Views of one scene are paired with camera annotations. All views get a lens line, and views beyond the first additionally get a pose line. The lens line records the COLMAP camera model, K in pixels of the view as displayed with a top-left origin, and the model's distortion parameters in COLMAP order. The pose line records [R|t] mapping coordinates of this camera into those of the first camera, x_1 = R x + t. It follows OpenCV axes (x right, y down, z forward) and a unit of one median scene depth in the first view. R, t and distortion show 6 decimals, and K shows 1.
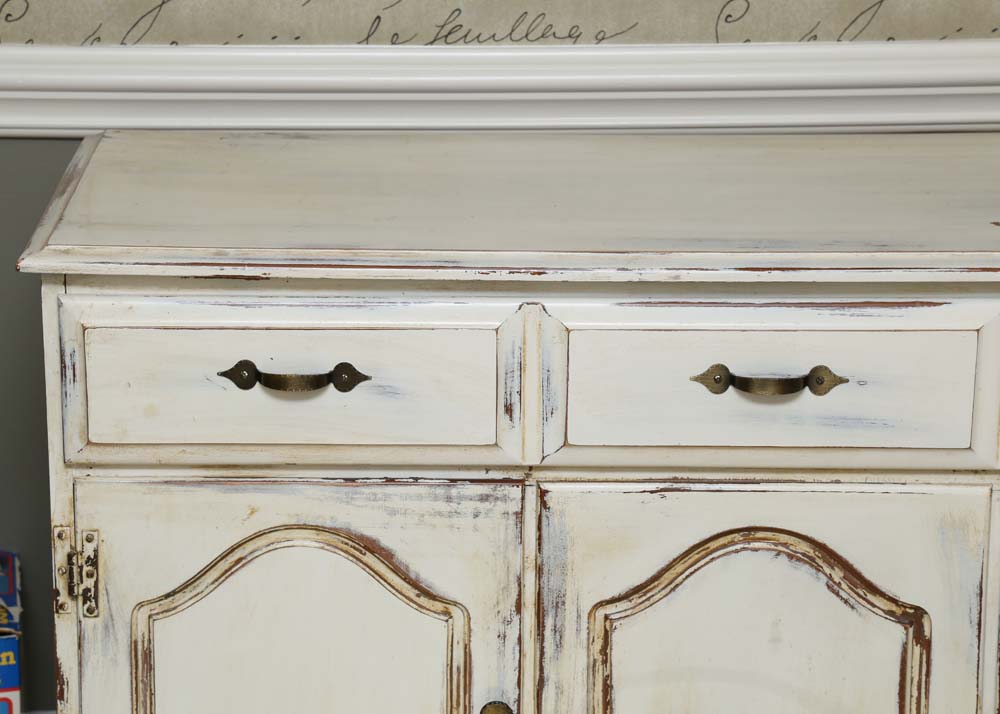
lens RADIAL K [[2958.4, 0, 461.4], [0, 2958.4, 368.5], [0, 0, 1]] dist [0.576321, 0.582396]
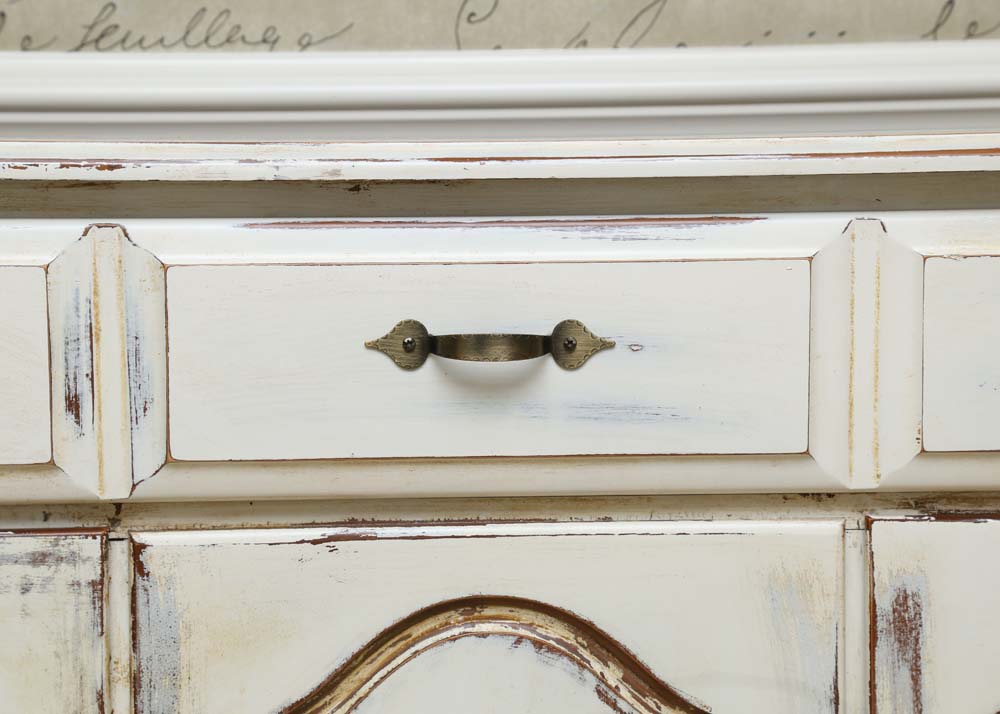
lens RADIAL K [[2303.4, 0, 500.0], [0, 2303.4, 357.0], [0, 0, 1]] dist [0.316905, 0.124055]
pose [[0.999184, -0.015795, 0.037169, 0.085365], [0.023005, 0.979037, -0.202379, 0.102402], [-0.033193, 0.203069, 0.978602, 0.513803]]
